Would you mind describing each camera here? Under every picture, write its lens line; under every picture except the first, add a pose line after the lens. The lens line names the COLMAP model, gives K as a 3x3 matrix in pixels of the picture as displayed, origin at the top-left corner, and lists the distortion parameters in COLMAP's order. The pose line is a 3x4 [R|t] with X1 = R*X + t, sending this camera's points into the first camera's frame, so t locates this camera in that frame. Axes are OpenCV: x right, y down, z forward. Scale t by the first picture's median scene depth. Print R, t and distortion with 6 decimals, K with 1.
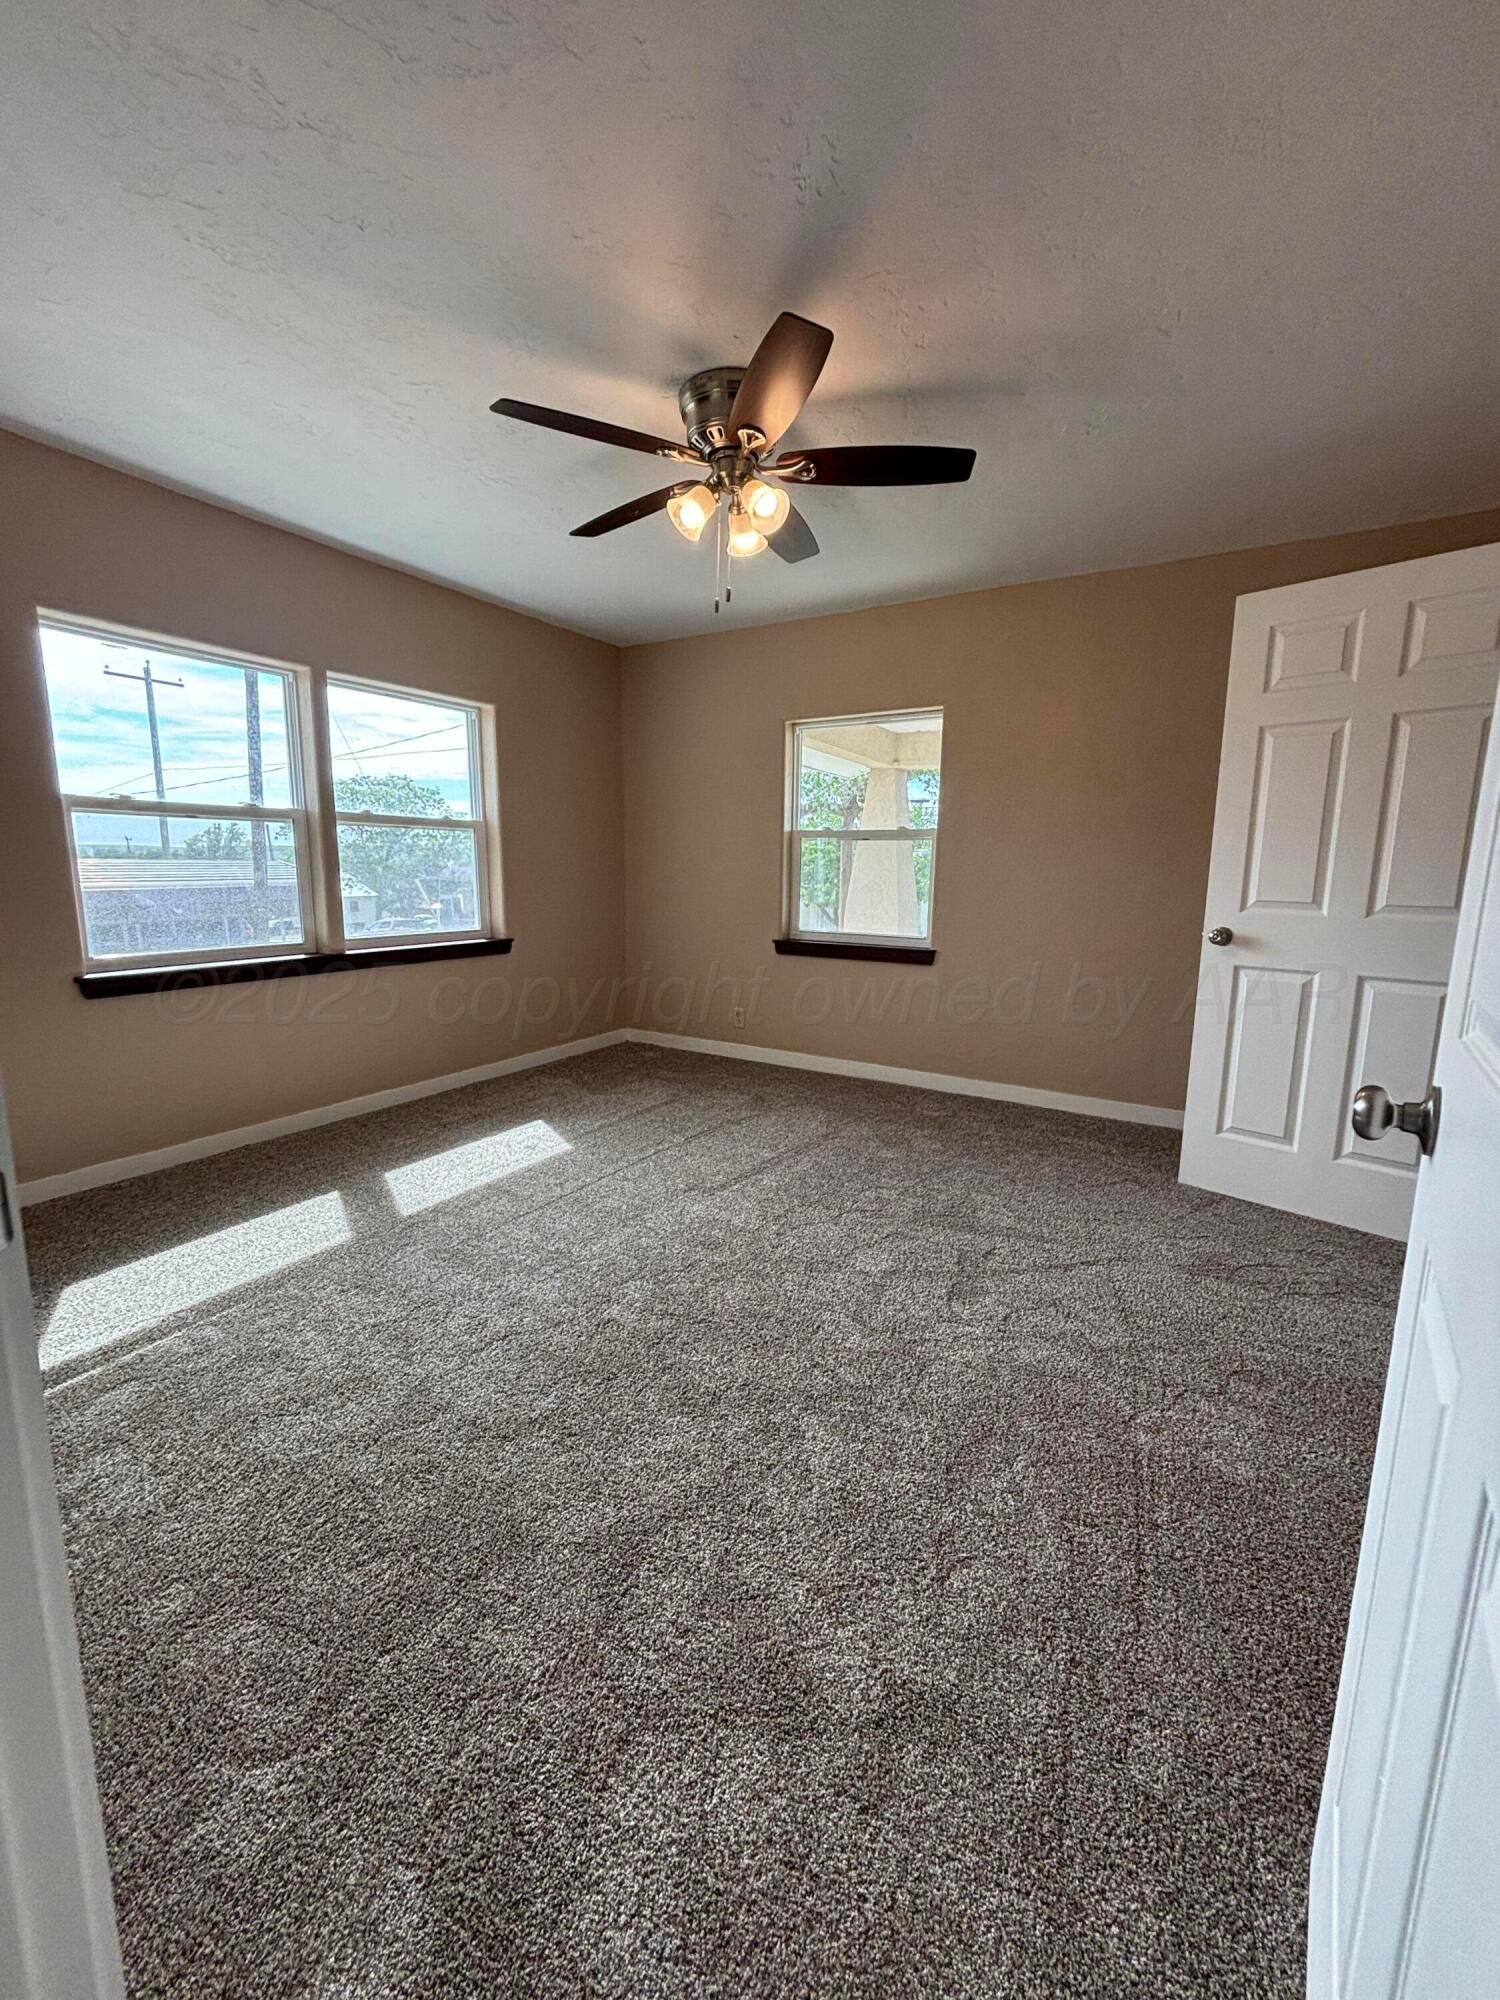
lens RADIAL K [[803.9, 0, 743.8], [0, 803.9, 996.1], [0, 0, 1]] dist [-0.002282, -0.000106]
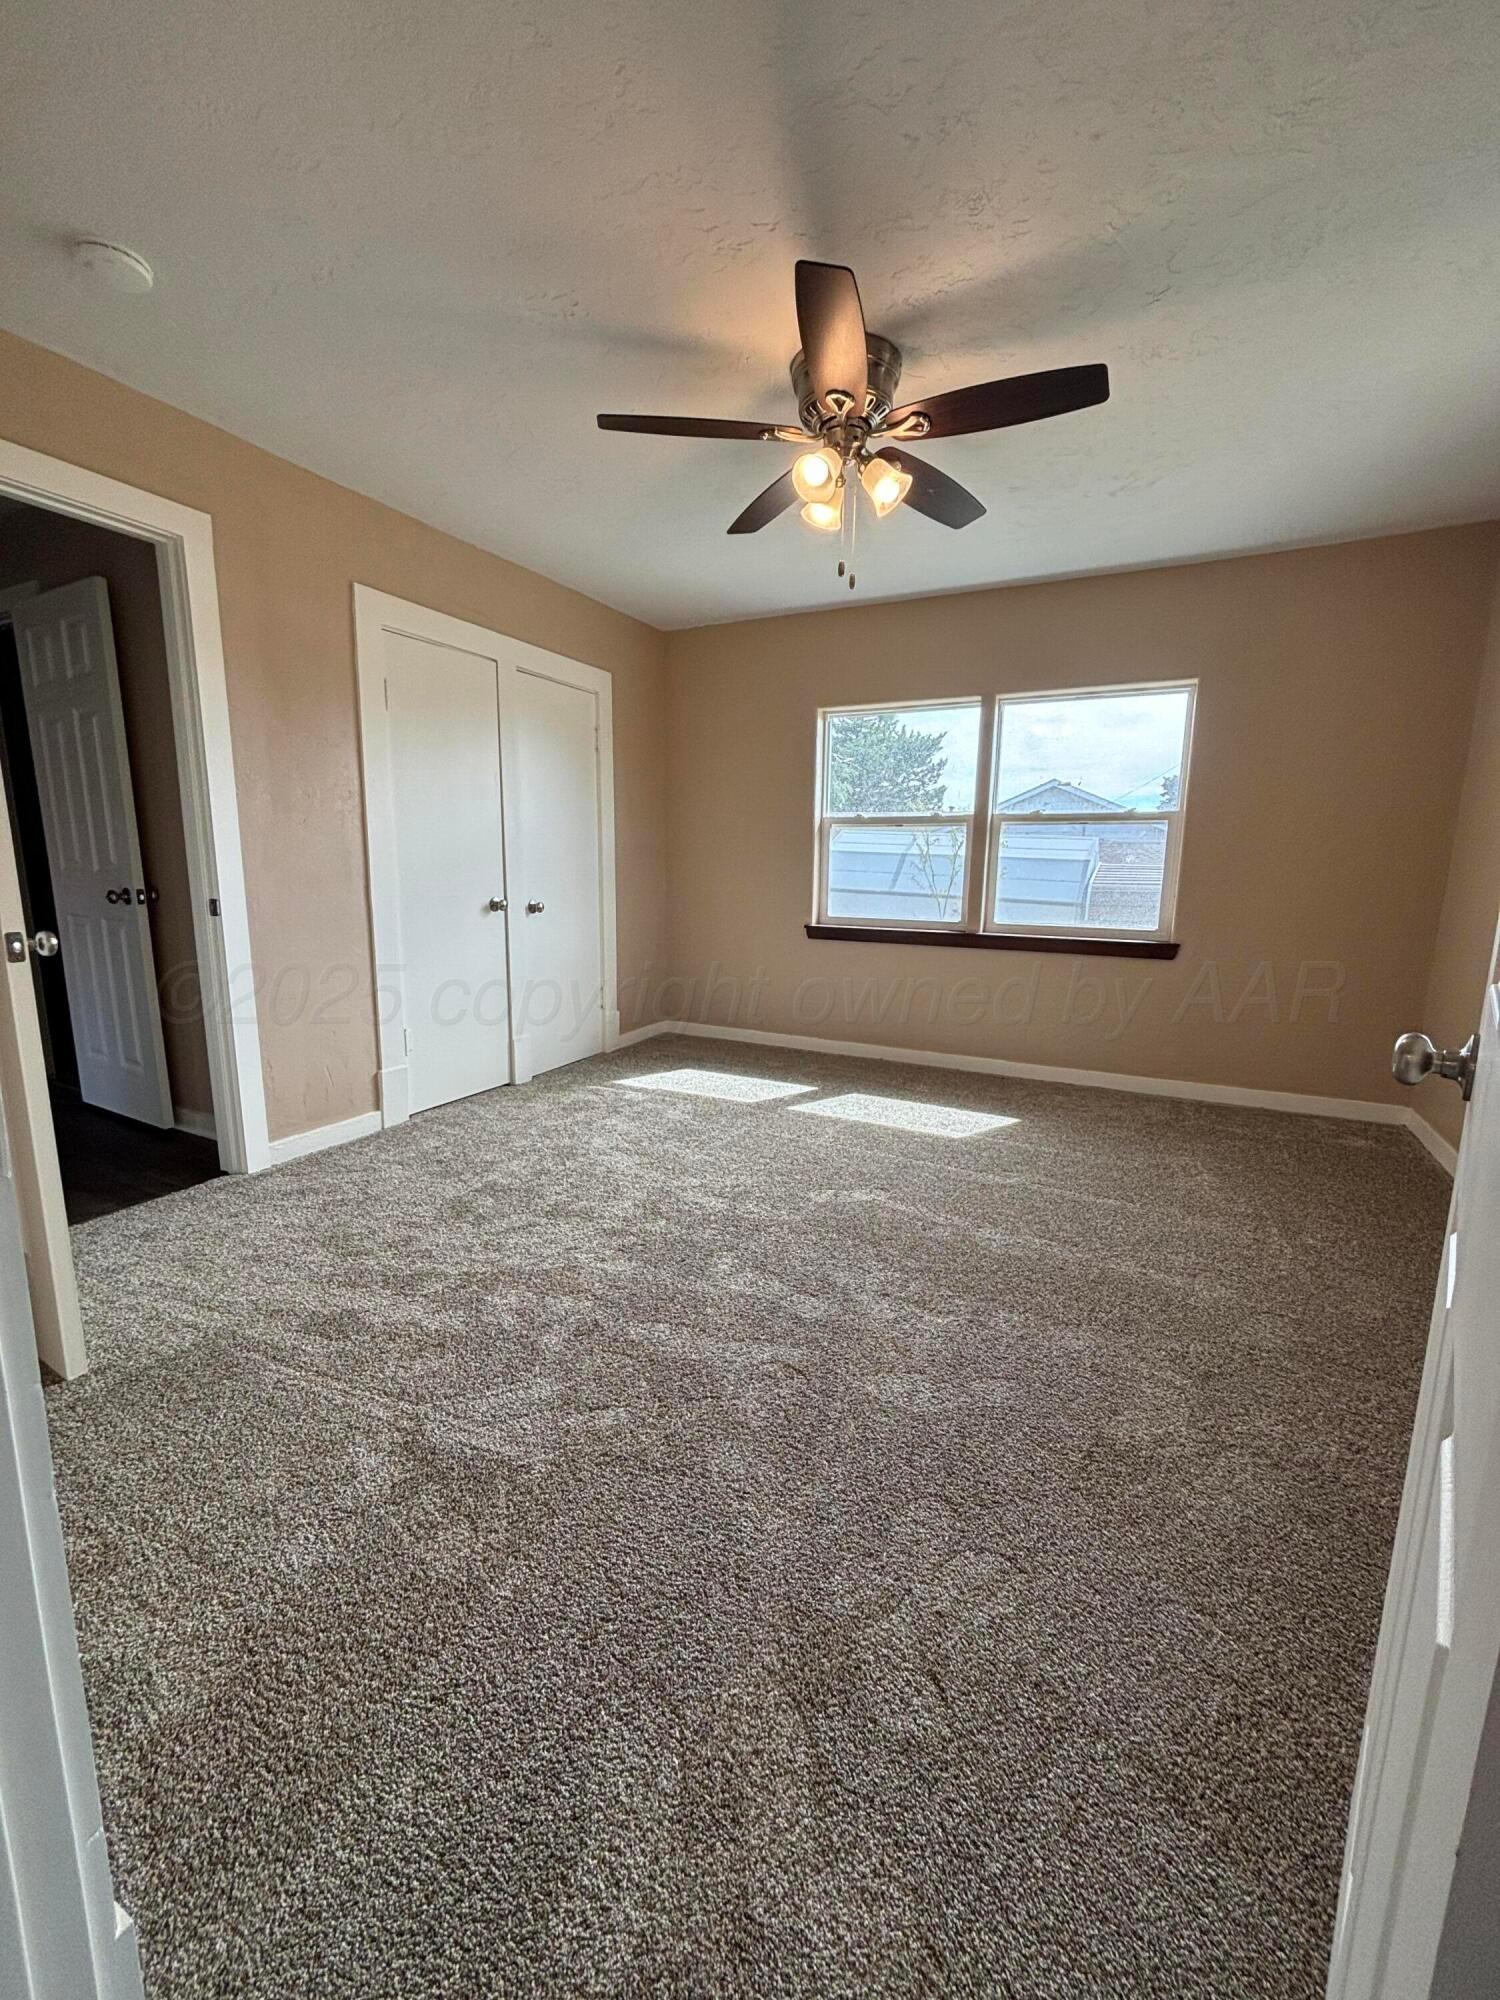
lens RADIAL K [[803.9, 0, 743.8], [0, 803.9, 996.1], [0, 0, 1]] dist [-0.002282, -0.000106]
pose [[0.070941, 0.165811, -0.983603, 0.680884], [-0.169846, 0.973695, 0.151891, -0.086507], [0.982914, 0.156286, 0.097238, 0.571234]]
